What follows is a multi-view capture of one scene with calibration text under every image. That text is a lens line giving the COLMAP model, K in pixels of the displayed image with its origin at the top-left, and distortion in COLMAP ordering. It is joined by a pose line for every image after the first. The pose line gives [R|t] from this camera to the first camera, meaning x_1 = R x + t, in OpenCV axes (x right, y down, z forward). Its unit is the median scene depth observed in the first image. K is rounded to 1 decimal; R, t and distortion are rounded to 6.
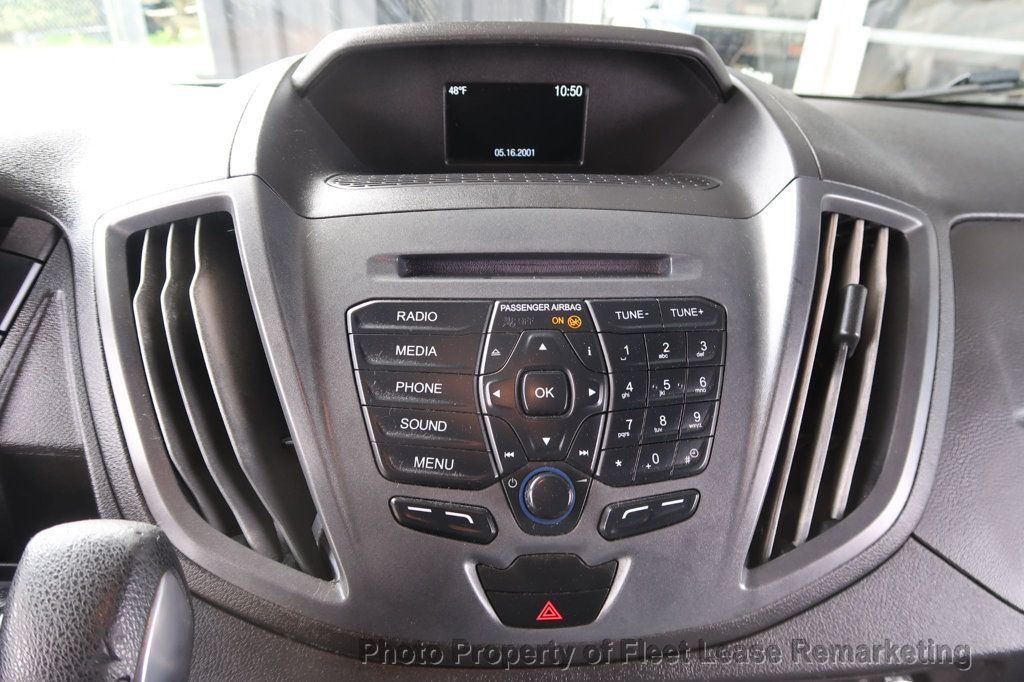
lens RADIAL K [[706.2, 0, 509.2], [0, 706.2, 340.3], [0, 0, 1]] dist [-0.027370, 0.007866]
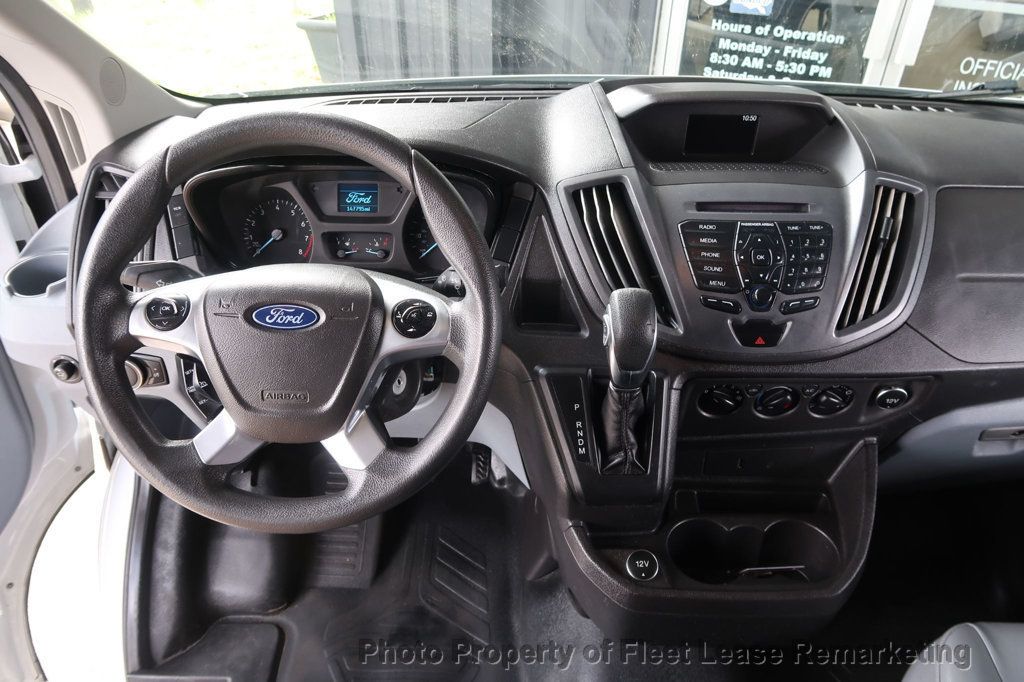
lens RADIAL K [[706.2, 0, 509.2], [0, 706.2, 340.3], [0, 0, 1]] dist [-0.027370, 0.007866]
pose [[0.997875, 0.023917, -0.060610, -0.670631], [-0.018655, 0.996126, 0.085940, 0.164511], [0.062430, -0.084627, 0.994455, -1.560914]]
